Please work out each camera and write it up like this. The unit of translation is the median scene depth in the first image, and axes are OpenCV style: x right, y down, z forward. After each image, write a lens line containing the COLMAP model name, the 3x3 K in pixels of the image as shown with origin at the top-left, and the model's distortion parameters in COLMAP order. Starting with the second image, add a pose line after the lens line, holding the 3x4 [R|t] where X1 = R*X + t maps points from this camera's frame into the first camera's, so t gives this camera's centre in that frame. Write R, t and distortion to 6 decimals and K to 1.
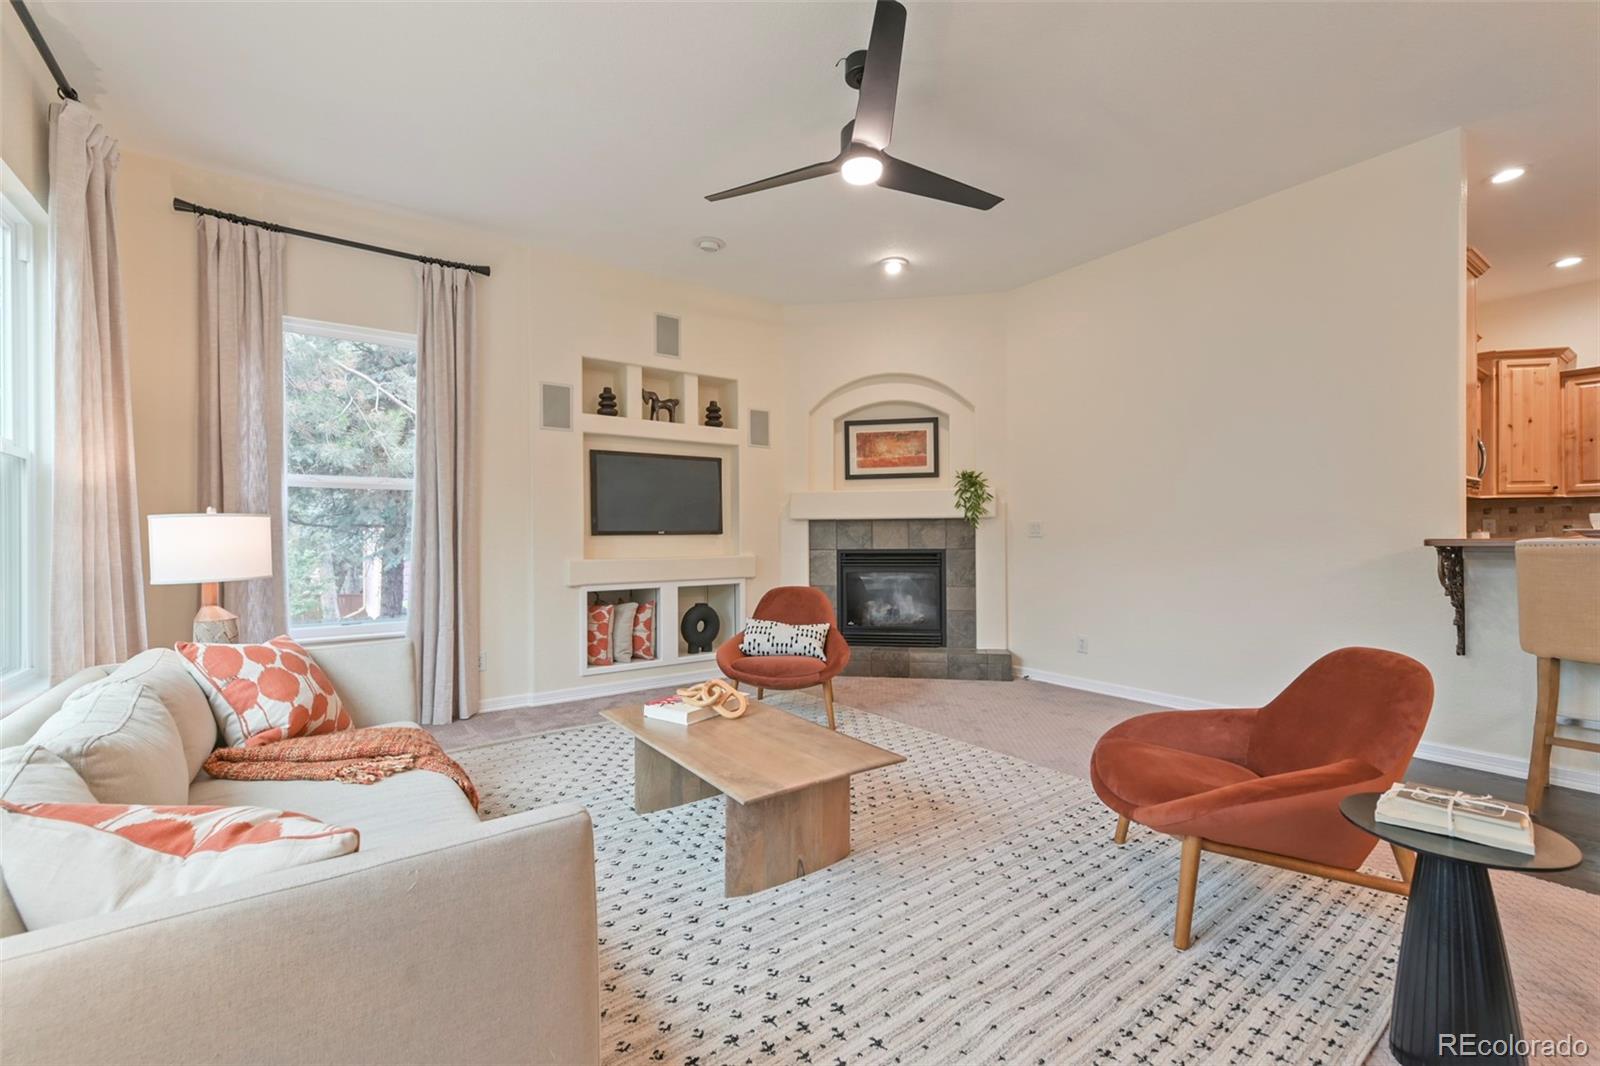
lens RADIAL K [[675.2, 0, 777.1], [0, 675.2, 541.2], [0, 0, 1]] dist [0.015321, -0.000197]
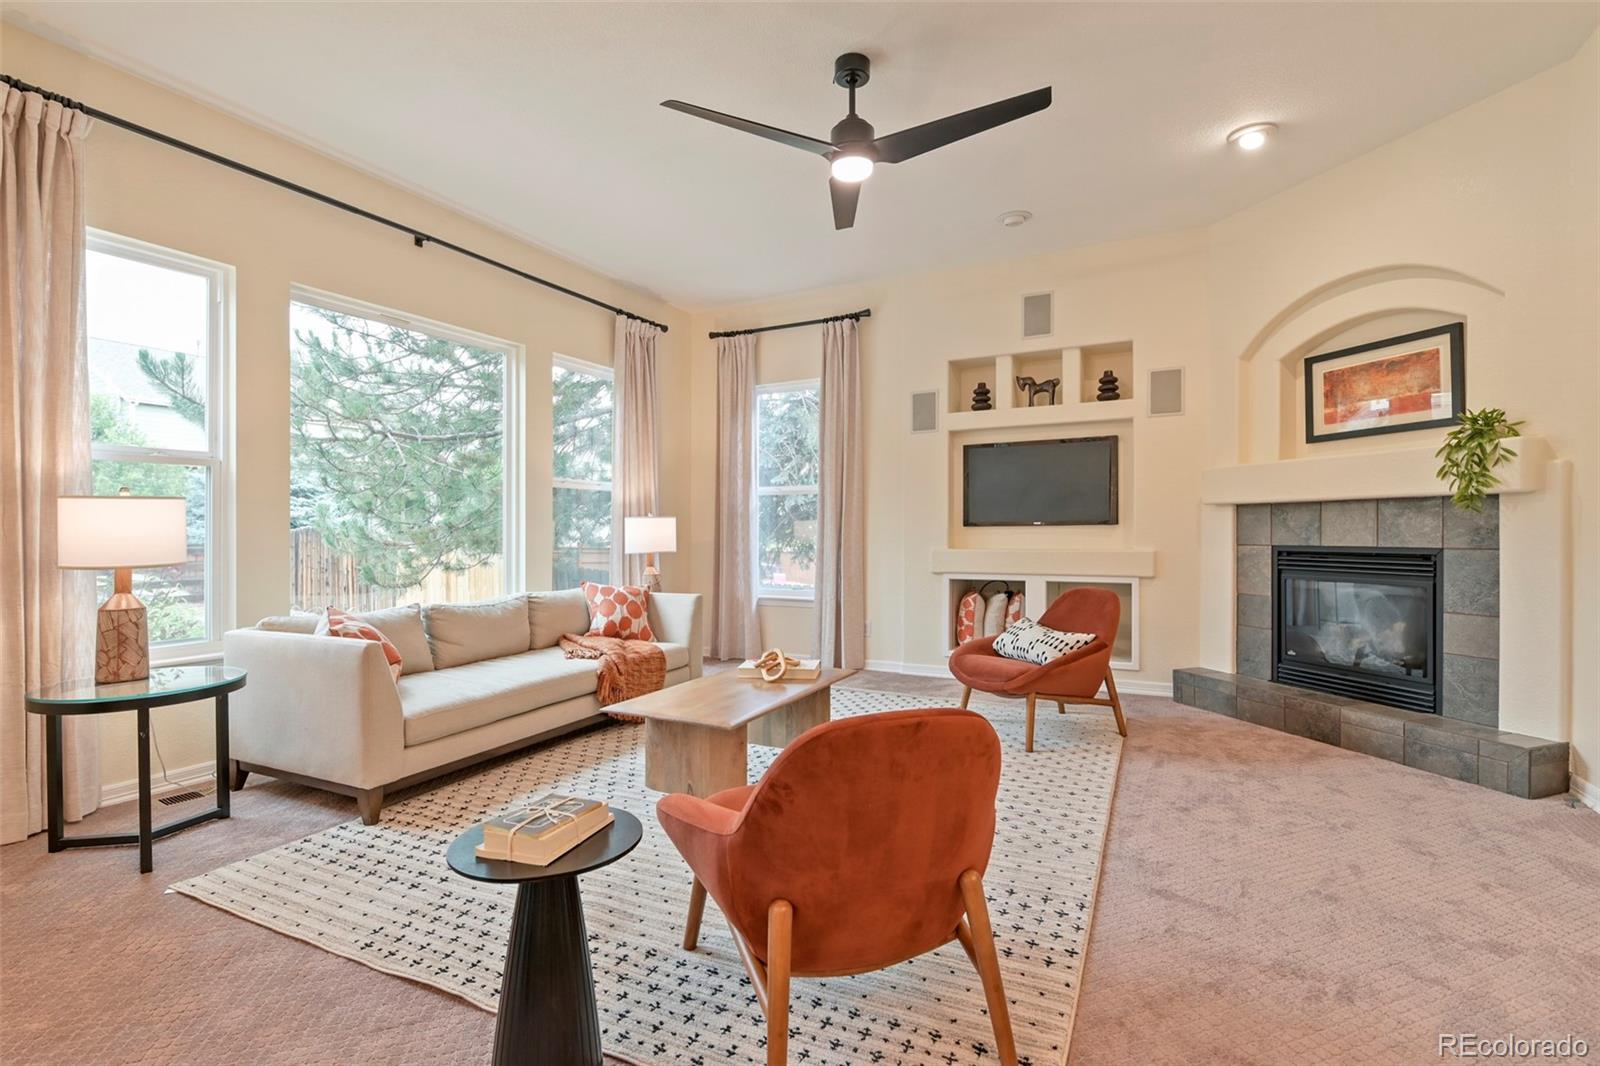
lens RADIAL K [[726.8, 0, 813.0], [0, 726.8, 529.3], [0, 0, 1]] dist [0.003032, 0.000054]
pose [[0.480440, 0.001990, -0.877025, 0.557051], [-0.002064, 0.999997, 0.001138, -0.004586], [0.877025, 0.001263, 0.480443, 0.226249]]
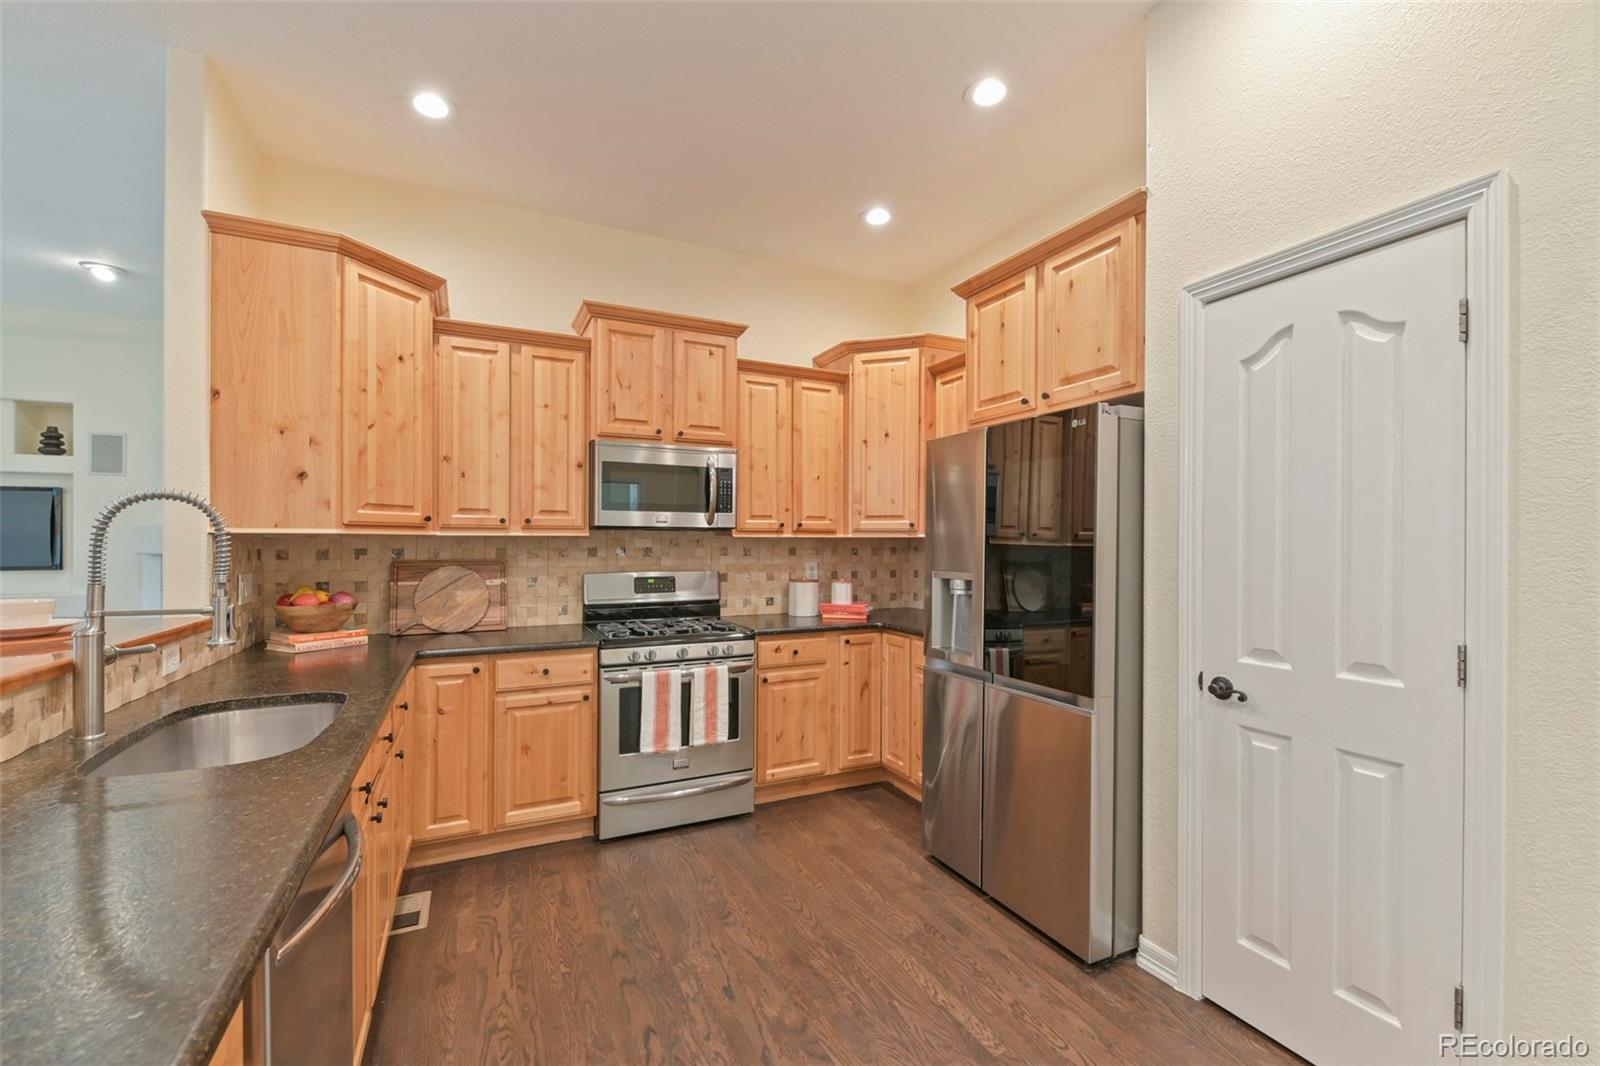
lens RADIAL K [[670.3, 0, 795.6], [0, 670.3, 546.3], [0, 0, 1]] dist [0.009395, -0.000494]
pose [[0.986417, 0.007026, -0.164110, 1.095626], [-0.007301, 0.999973, -0.001071, -0.050975], [0.164098, 0.002254, 0.986441, 0.258284]]
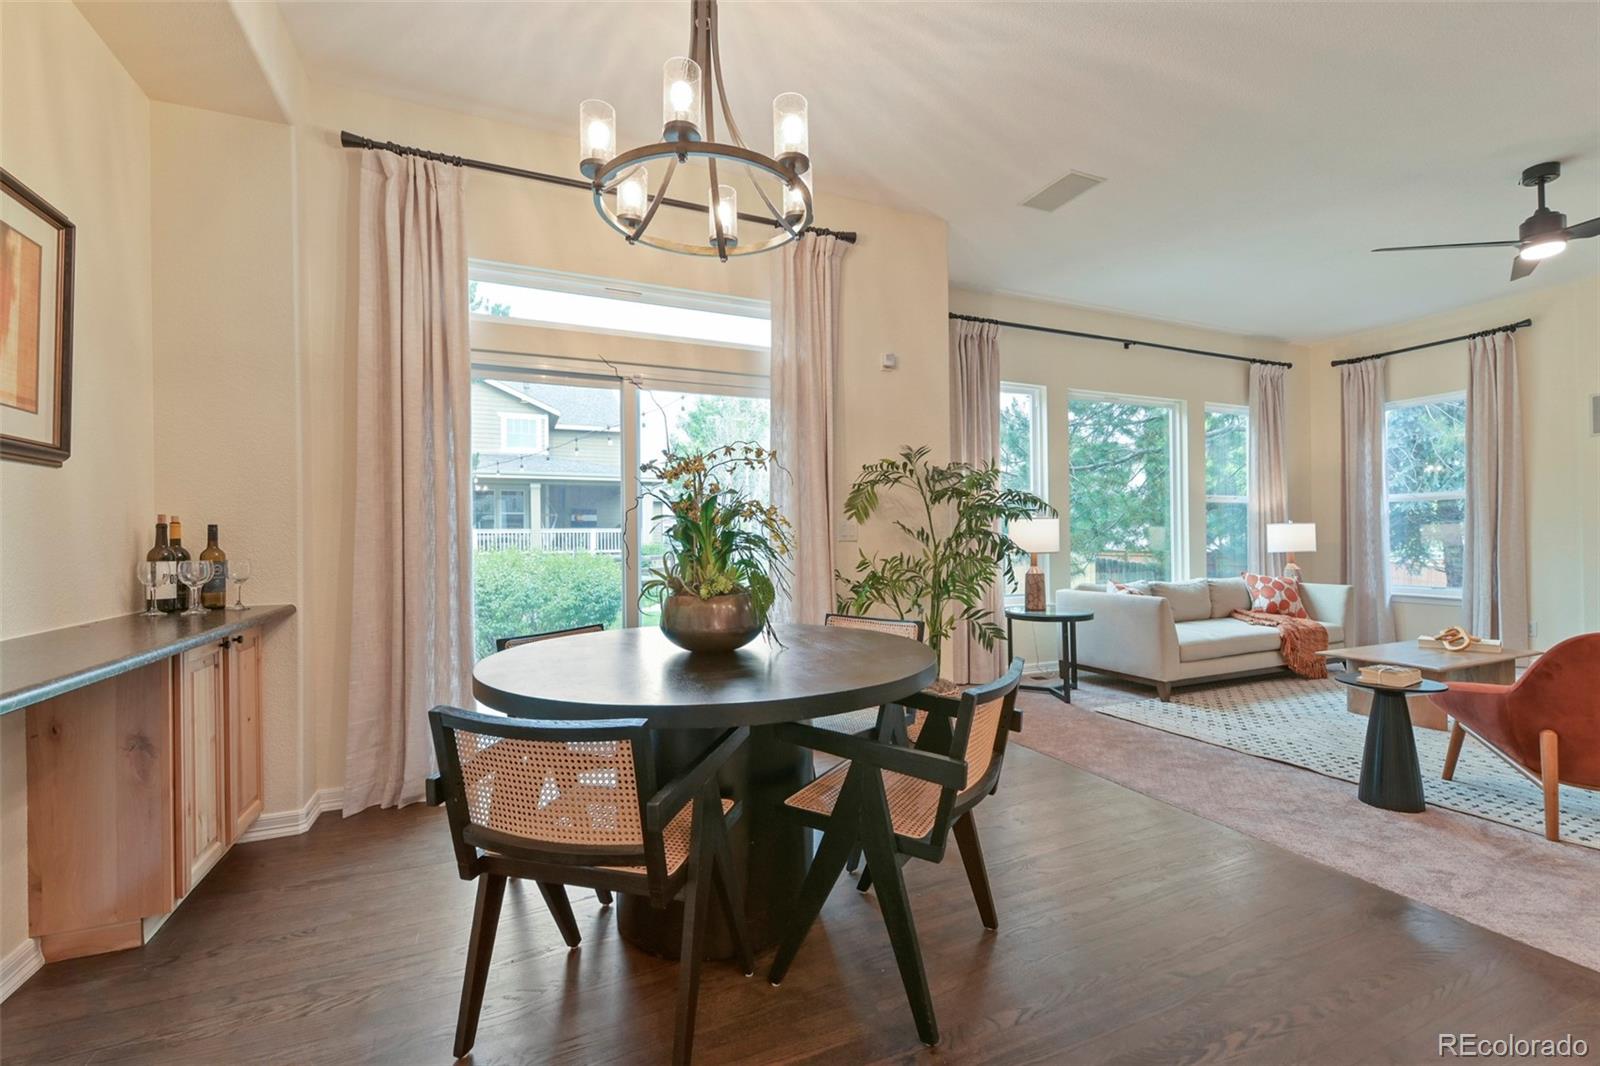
lens RADIAL K [[694.9, 0, 837.8], [0, 694.9, 525.2], [0, 0, 1]] dist [-0.002627, -0.000723]
pose [[-0.162116, -0.012119, -0.986697, 0.868393], [0.004397, 0.999906, -0.013004, -0.004051], [0.986762, -0.006446, -0.162047, -0.060764]]
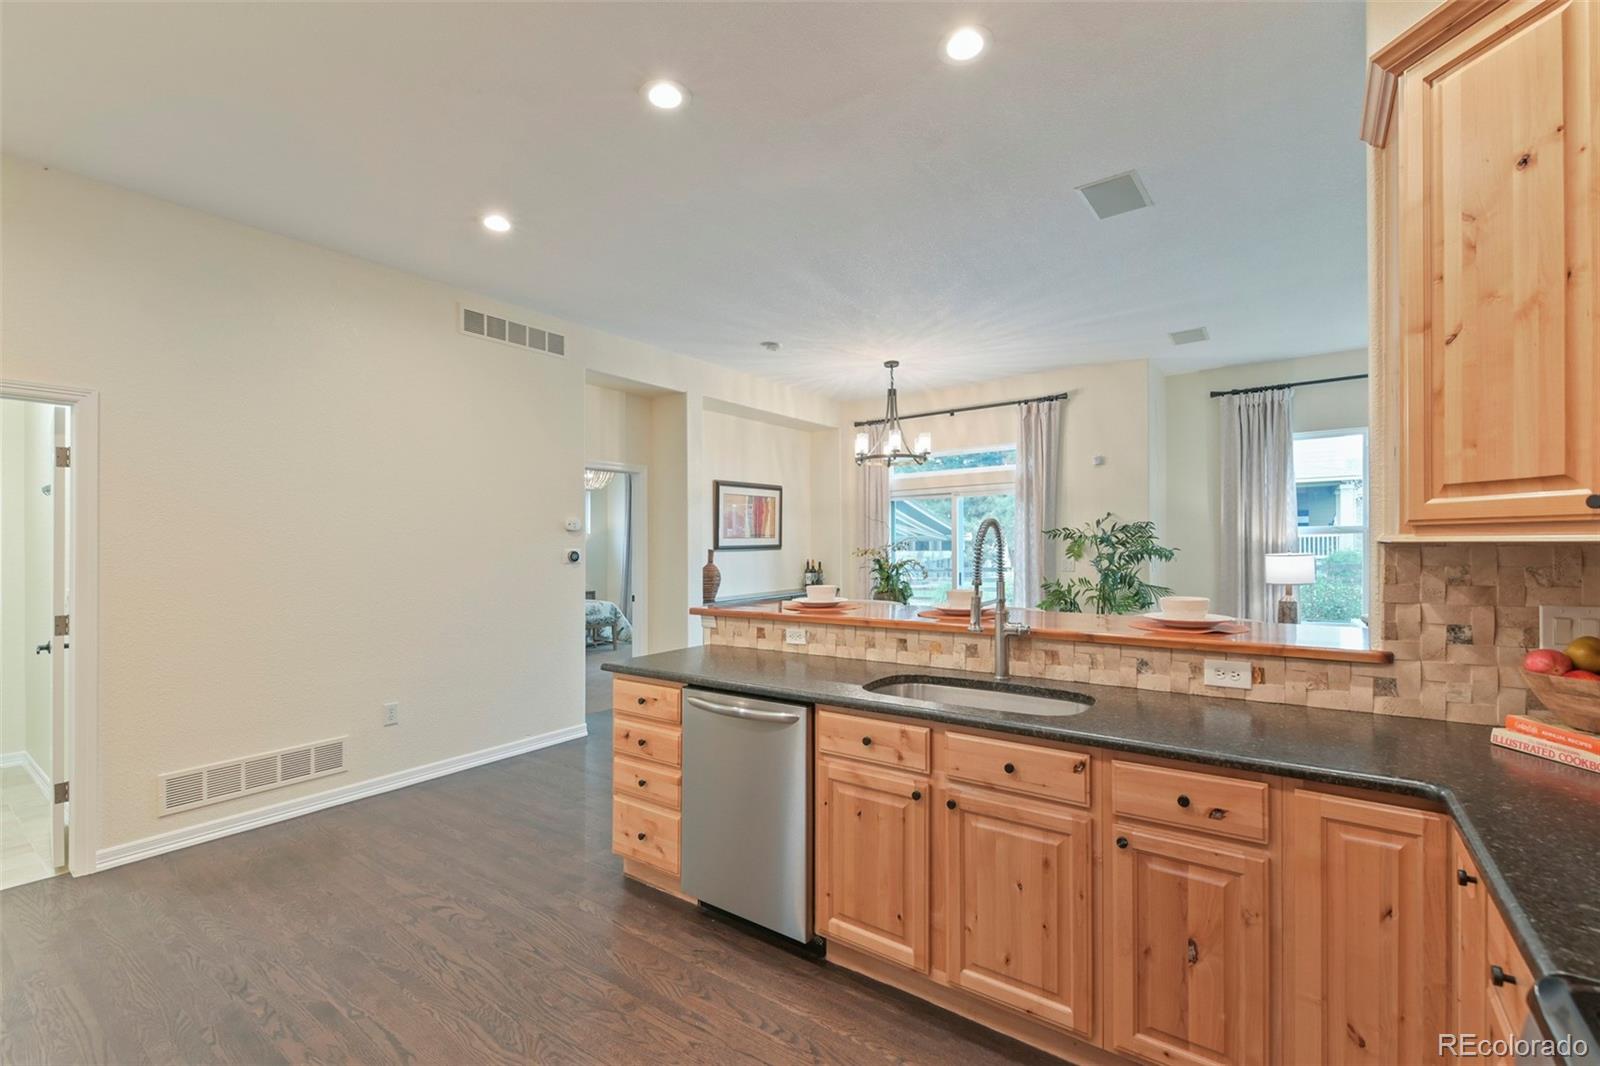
lens RADIAL K [[689.7, 0, 792.5], [0, 689.7, 543.1], [0, 0, 1]] dist [0.001090, -0.000142]
pose [[-0.942366, 0.016002, -0.334202, 1.039340], [0.014899, 0.999872, 0.005863, -0.063254], [0.334253, 0.000546, -0.942483, 0.855994]]
